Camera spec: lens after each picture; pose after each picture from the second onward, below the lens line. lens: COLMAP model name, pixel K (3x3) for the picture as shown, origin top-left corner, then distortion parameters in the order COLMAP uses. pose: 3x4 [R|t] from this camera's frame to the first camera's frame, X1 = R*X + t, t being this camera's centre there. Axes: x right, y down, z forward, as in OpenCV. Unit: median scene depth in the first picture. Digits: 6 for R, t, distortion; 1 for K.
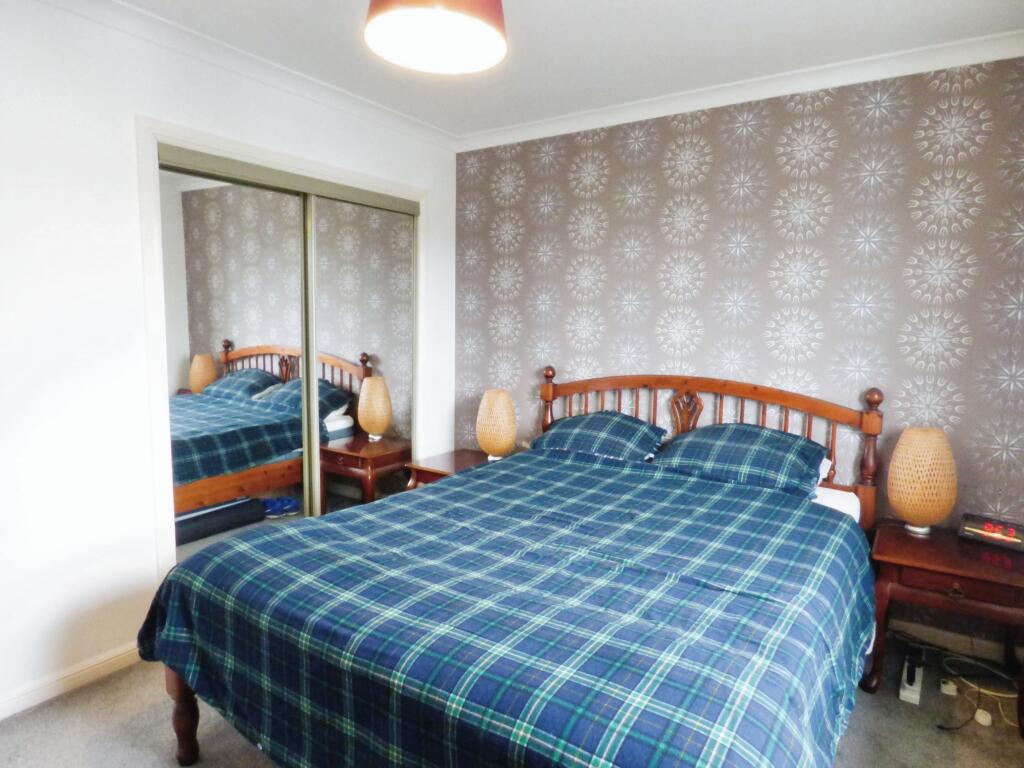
lens RADIAL K [[616.1, 0, 512.0], [0, 616.1, 384.0], [0, 0, 1]] dist [0.001027, -0.019308]
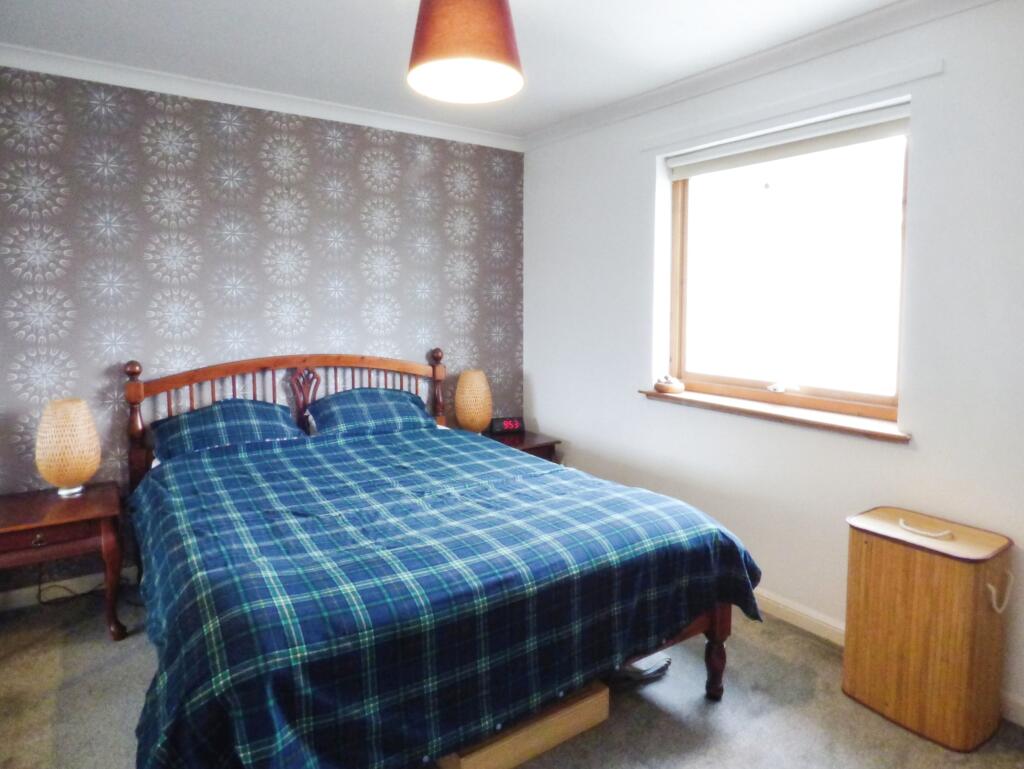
lens RADIAL K [[621.8, 0, 517.0], [0, 621.8, 353.2], [0, 0, 1]] dist [-0.001203, 0.000878]
pose [[0.369287, -0.088227, 0.925118, -0.600158], [0.105595, 0.993020, 0.052551, -0.033086], [-0.923297, 0.078282, 0.376025, 0.233725]]
